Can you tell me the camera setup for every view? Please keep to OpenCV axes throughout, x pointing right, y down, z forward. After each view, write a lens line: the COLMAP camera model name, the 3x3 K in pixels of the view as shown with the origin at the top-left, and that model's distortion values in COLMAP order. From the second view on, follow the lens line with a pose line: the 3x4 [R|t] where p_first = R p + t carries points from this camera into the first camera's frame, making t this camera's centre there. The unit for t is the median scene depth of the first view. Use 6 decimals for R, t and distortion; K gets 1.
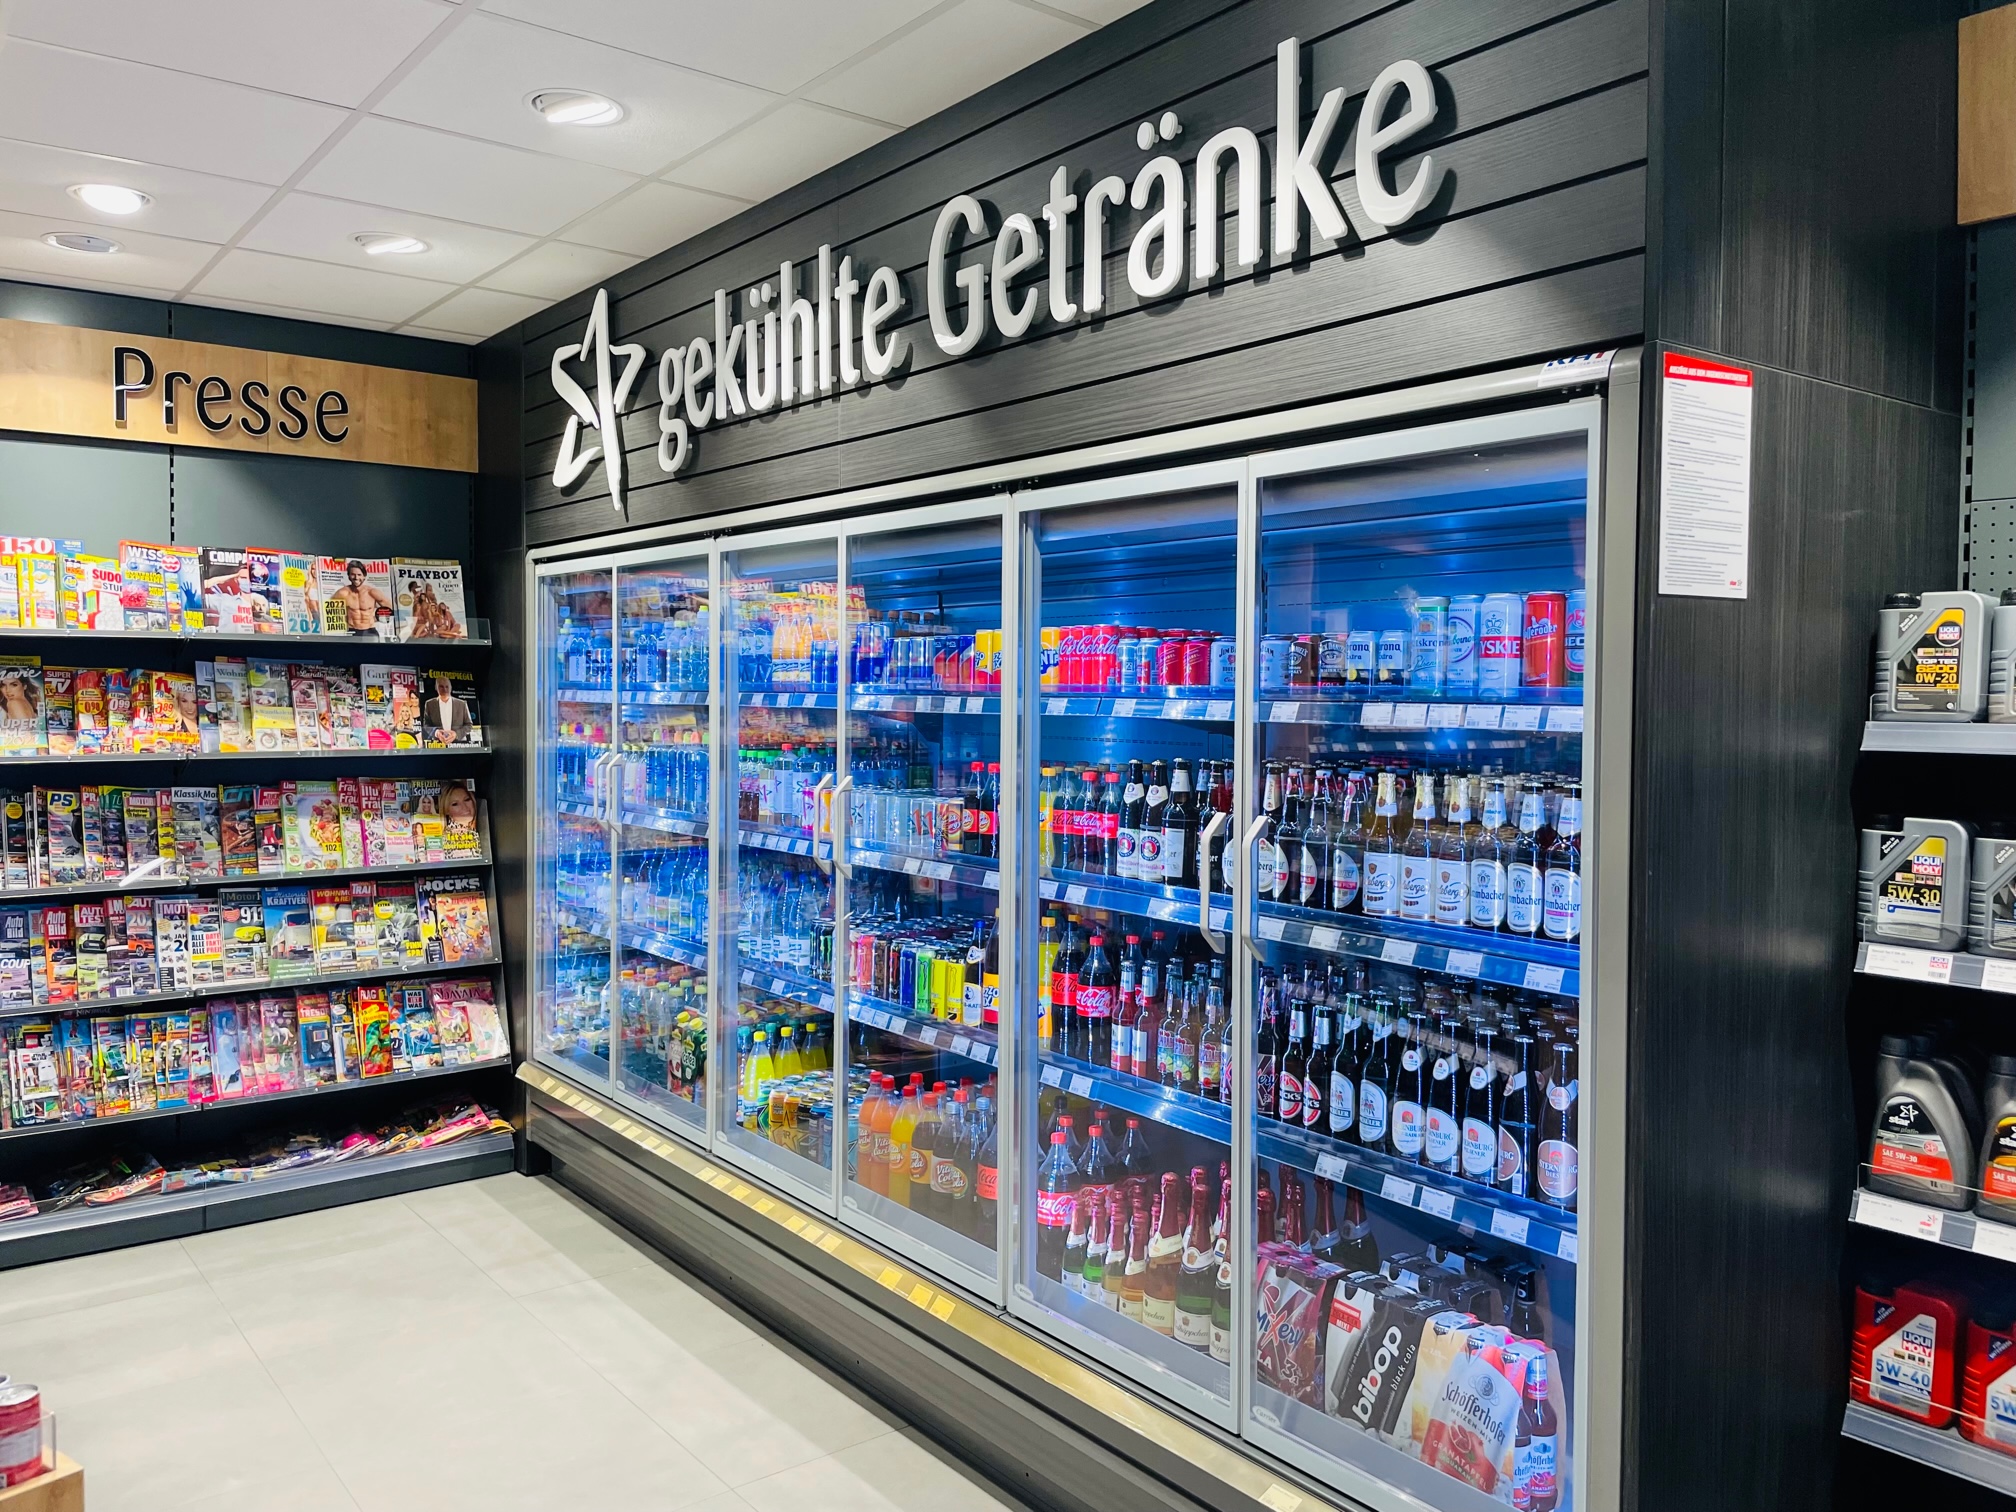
lens RADIAL K [[1535.1, 0, 1005.8], [0, 1535.1, 742.9], [0, 0, 1]] dist [0.082852, -0.111719]
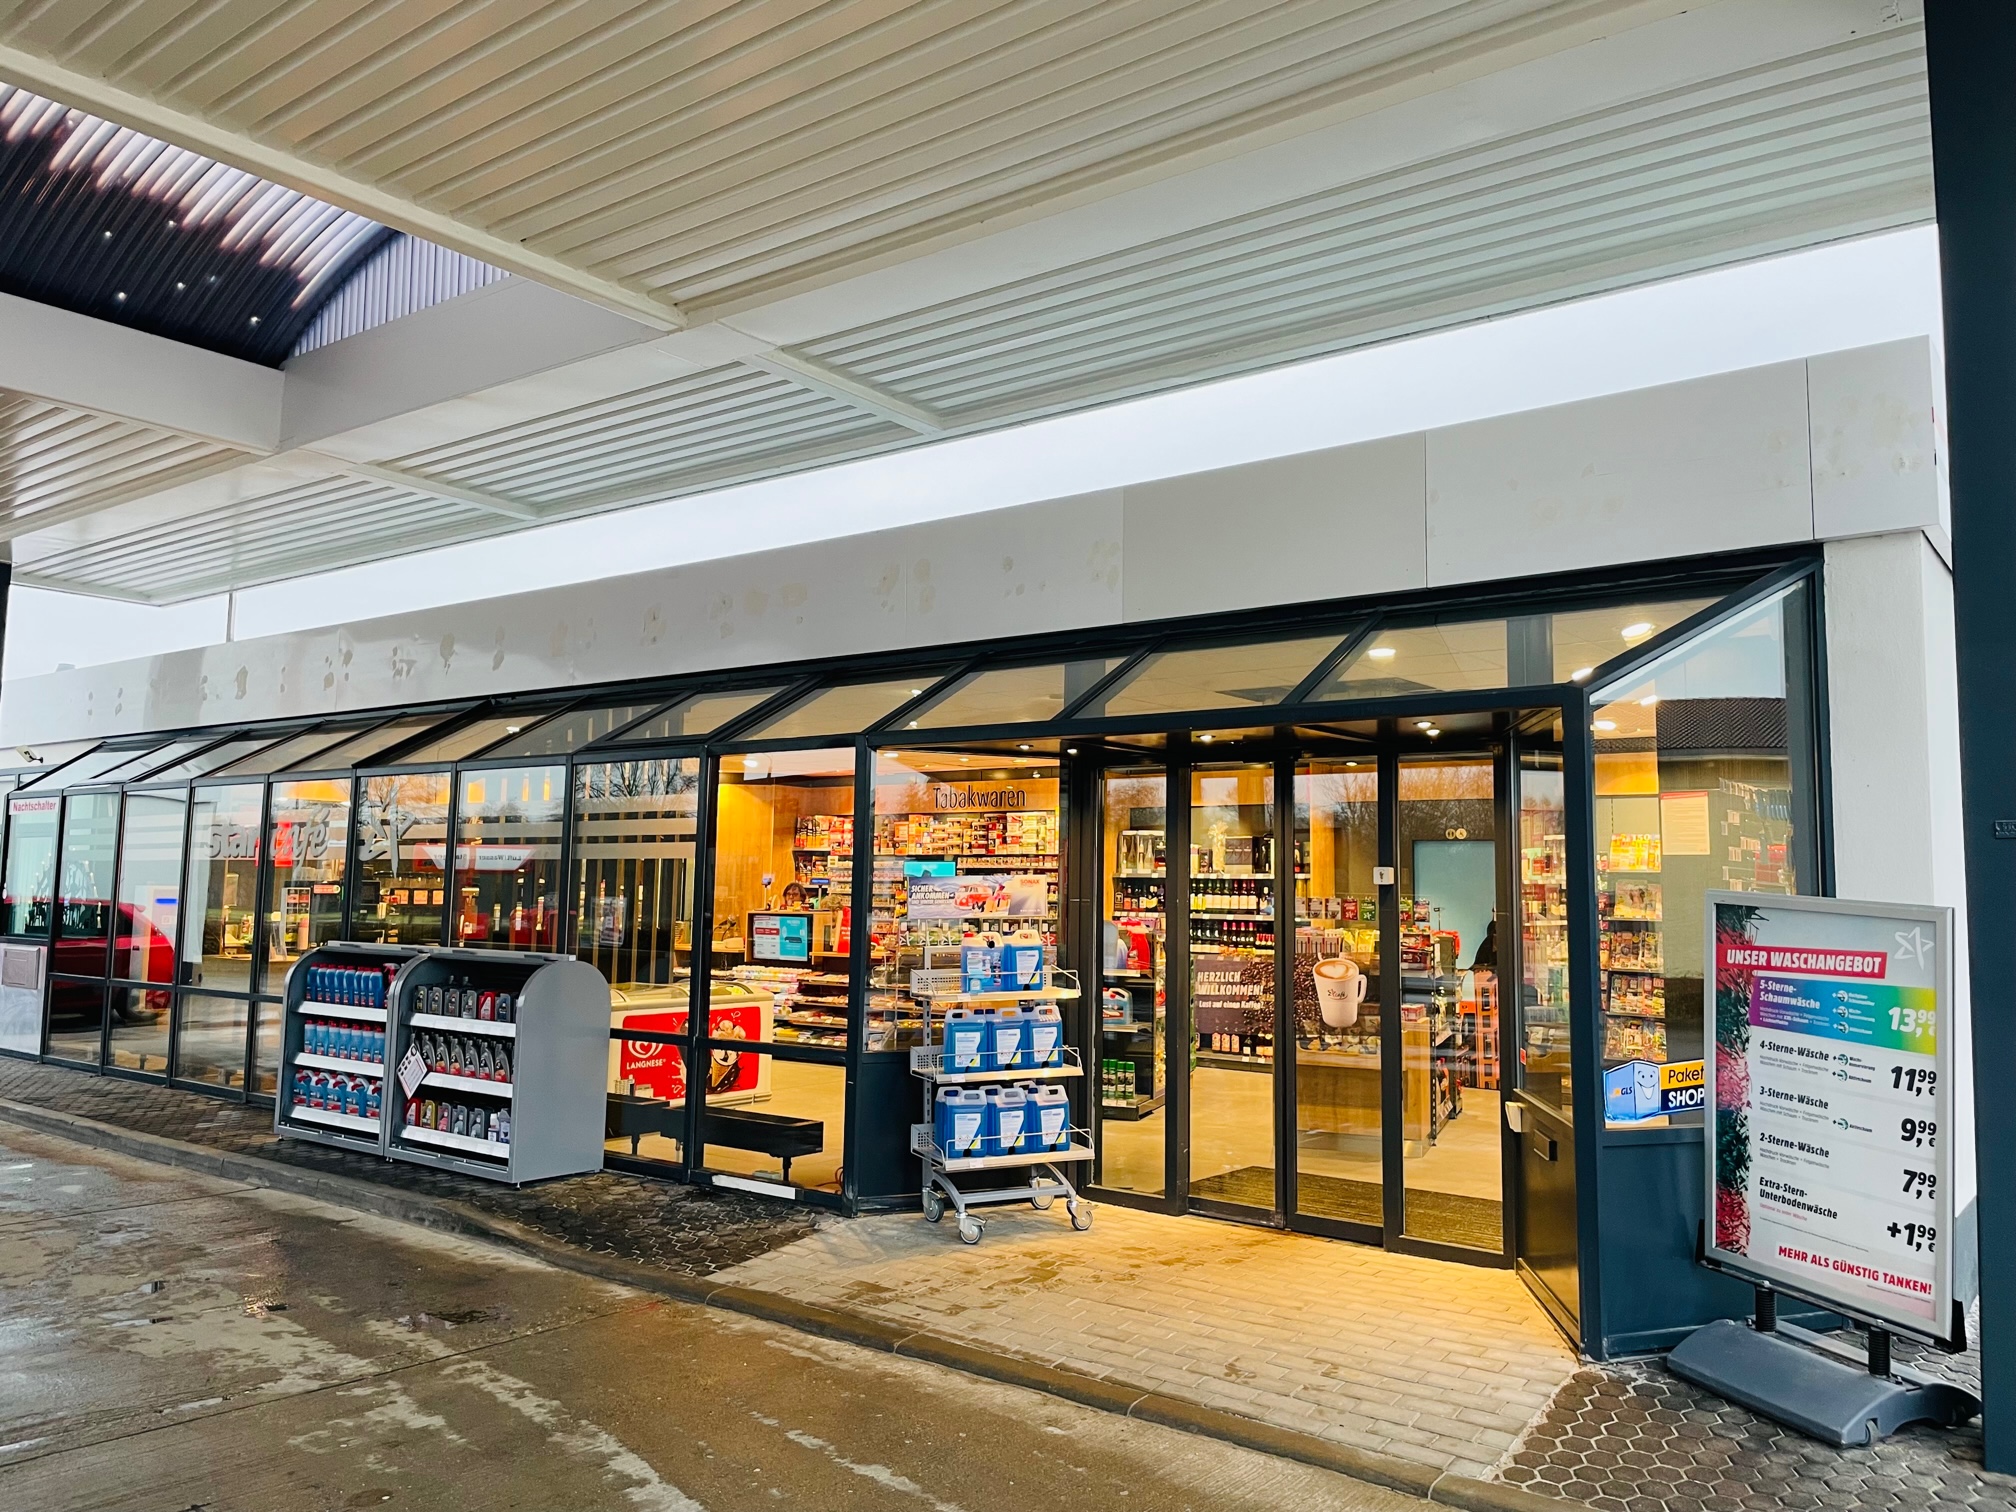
lens RADIAL K [[1546.3, 0, 1009.6], [0, 1546.3, 722.7], [0, 0, 1]] dist [0.077830, -0.118408]
pose [[0.255455, -0.108528, -0.960711, 1.609114], [-0.050119, 0.990857, -0.125260, 0.063372], [0.965521, 0.080148, 0.247680, -0.672718]]
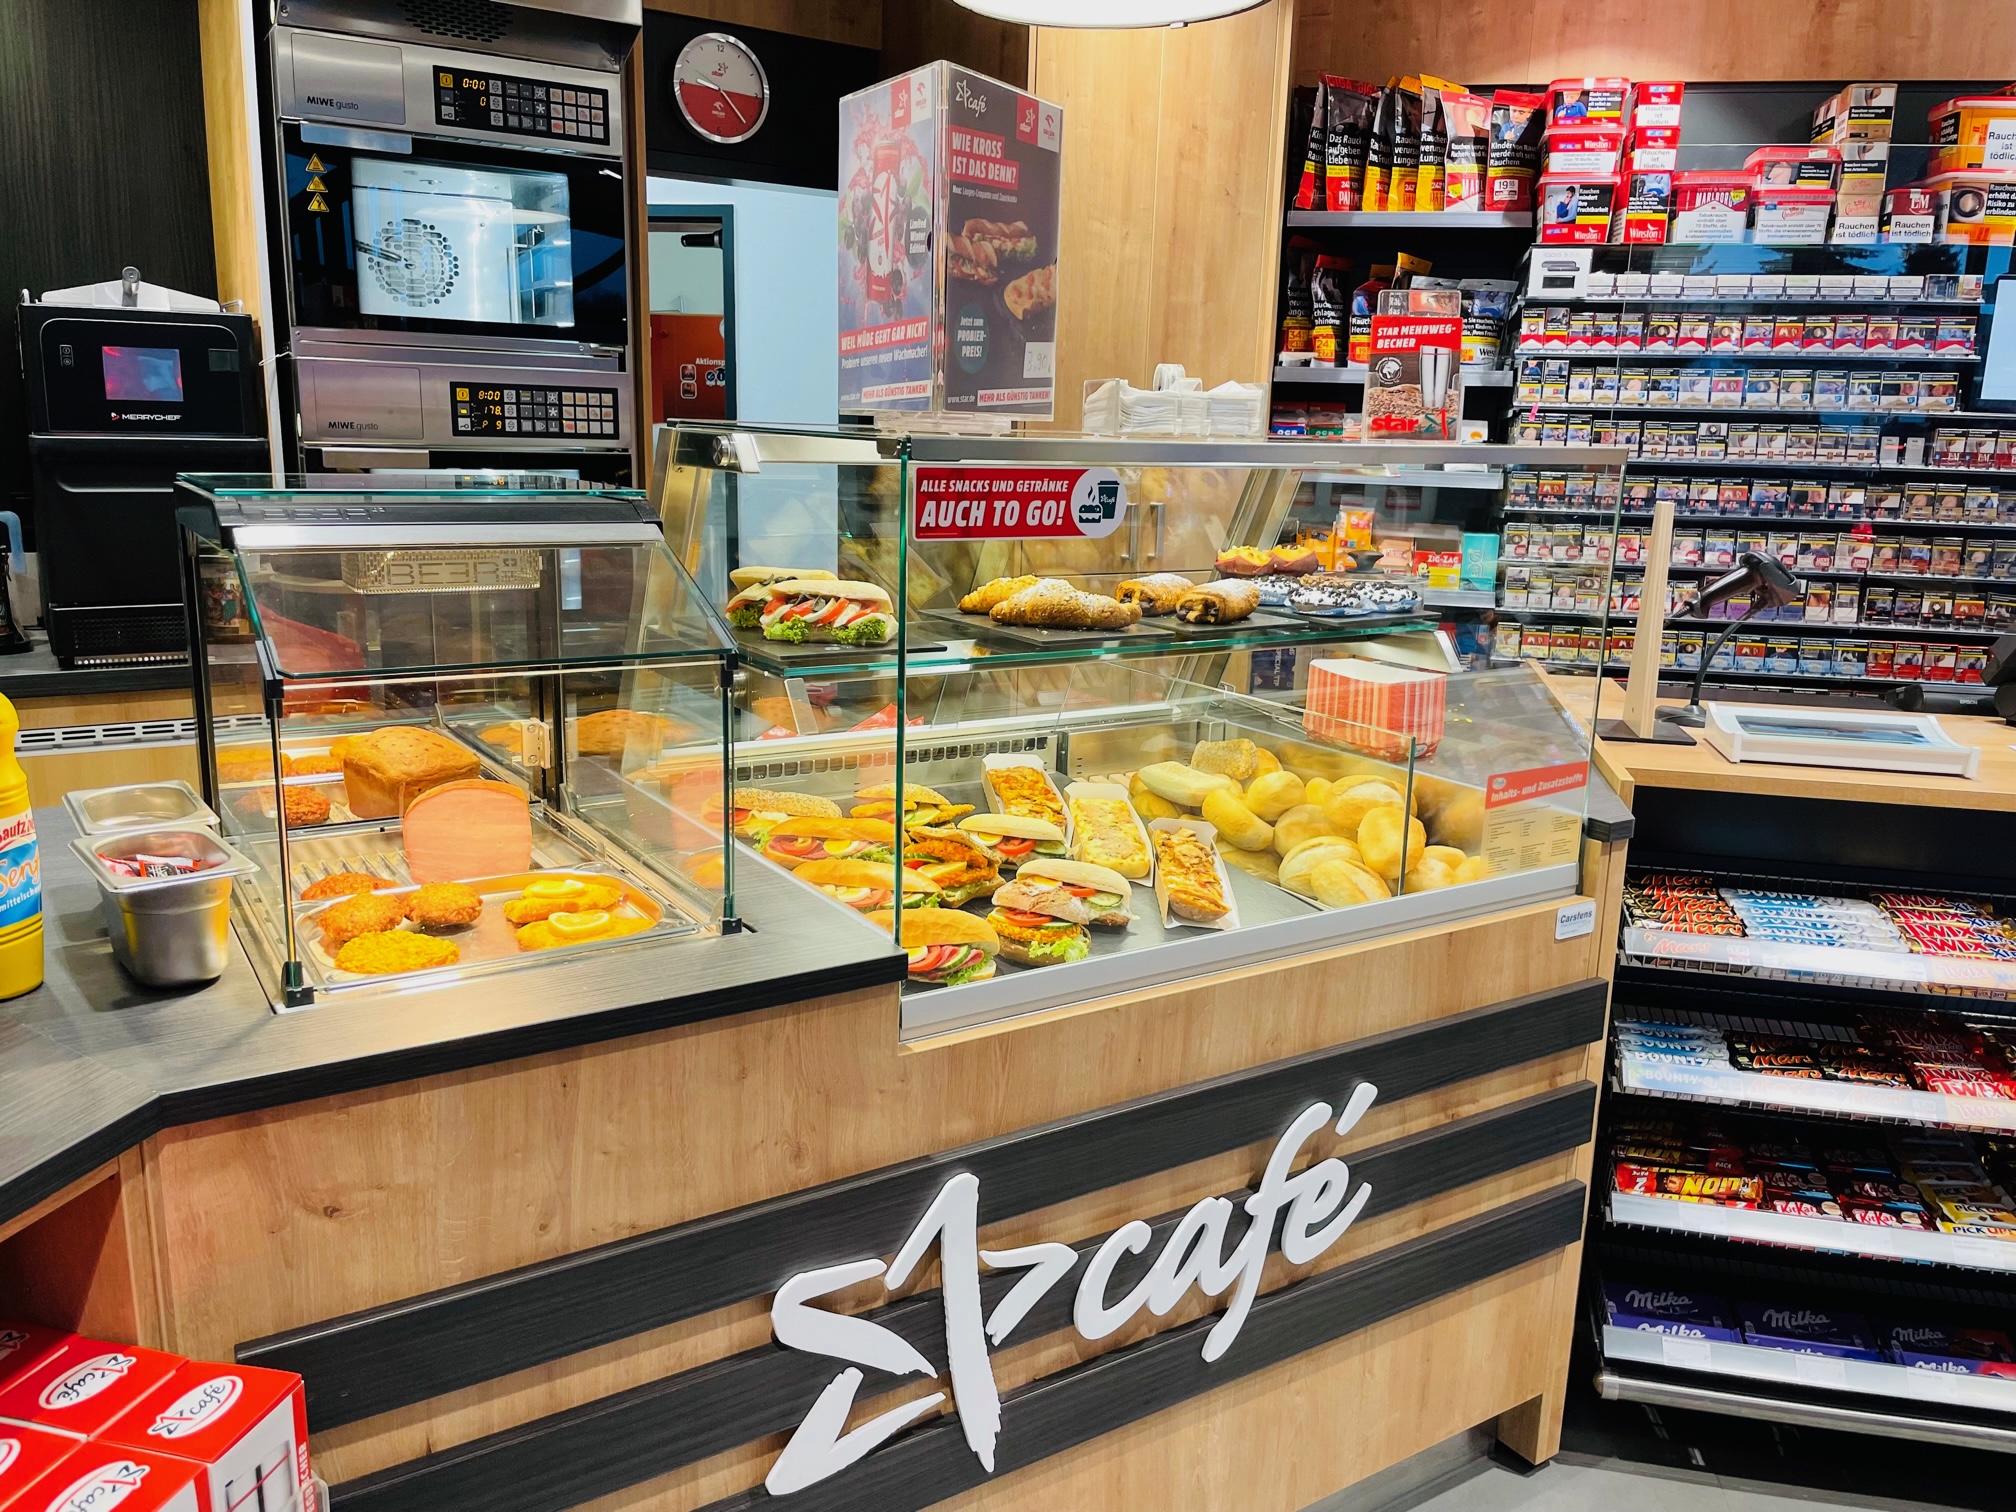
lens RADIAL K [[1512.7, 0, 1004.0], [0, 1512.7, 760.2], [0, 0, 1]] dist [0.079849, -0.102529]
pose [[0.643242, 0.173789, -0.745679, -1.501732], [-0.049539, 0.981306, 0.185971, 0.075020], [0.764059, -0.082684, 0.639826, -0.953518]]
